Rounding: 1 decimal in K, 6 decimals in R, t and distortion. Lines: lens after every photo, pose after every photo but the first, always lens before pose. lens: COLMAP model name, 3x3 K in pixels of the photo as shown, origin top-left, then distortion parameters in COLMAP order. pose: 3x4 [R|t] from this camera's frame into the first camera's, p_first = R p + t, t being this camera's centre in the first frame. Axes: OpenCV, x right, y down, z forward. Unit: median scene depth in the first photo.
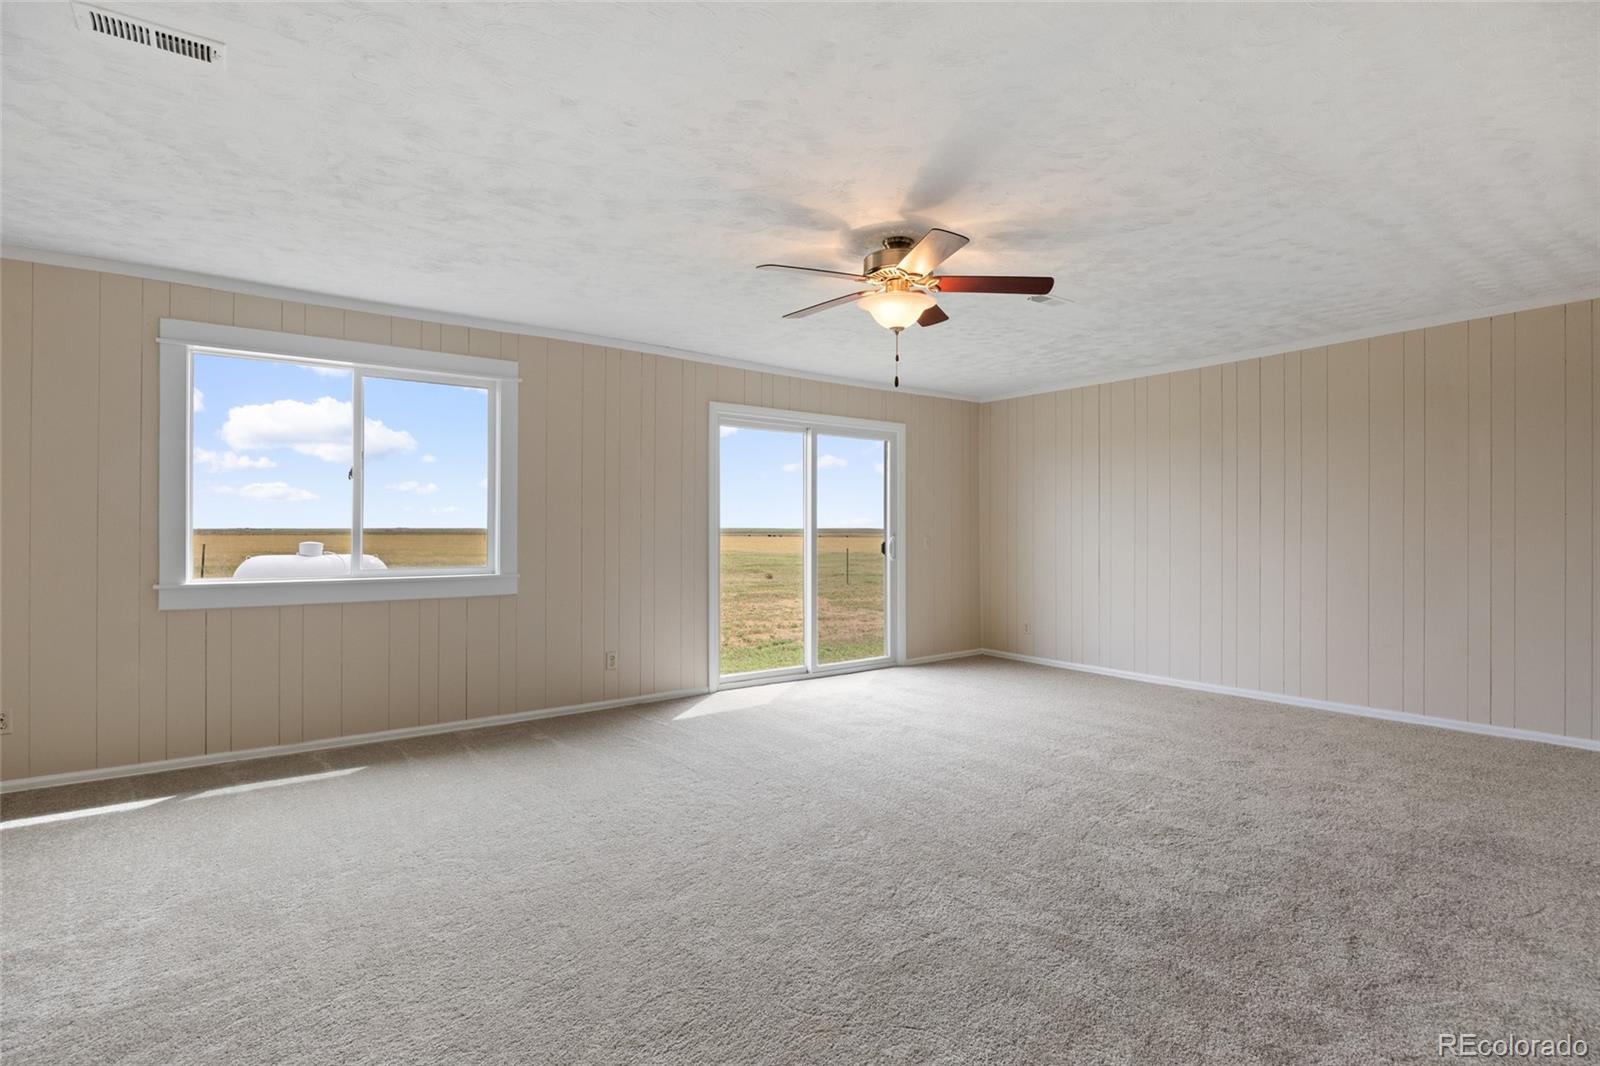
lens RADIAL K [[808.7, 0, 800.0], [0, 808.7, 533.0], [0, 0, 1]] dist [-0.005701, -0.000789]
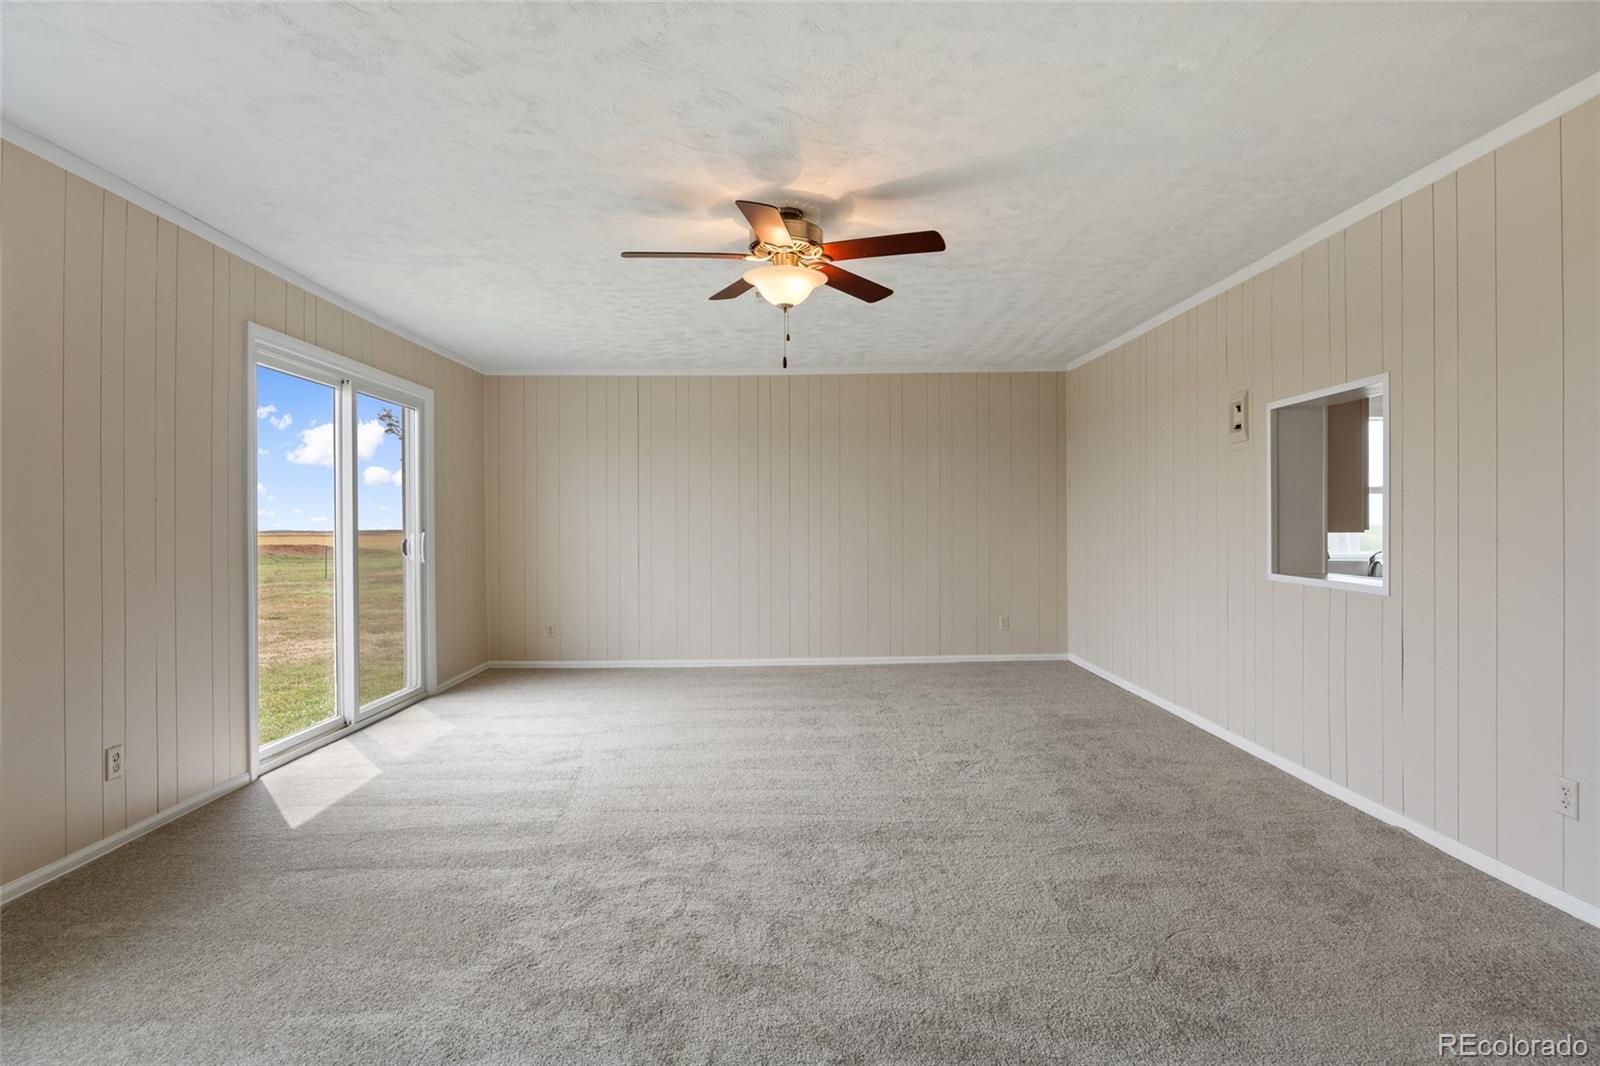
lens RADIAL K [[860.9, 0, 800.0], [0, 860.9, 533.0], [0, 0, 1]] dist [-0.003222, -0.000469]
pose [[0.550190, -0.013473, 0.834931, -0.463497], [0.008767, 0.999908, 0.010358, -0.000206], [-0.834994, 0.001621, 0.550257, 0.288837]]
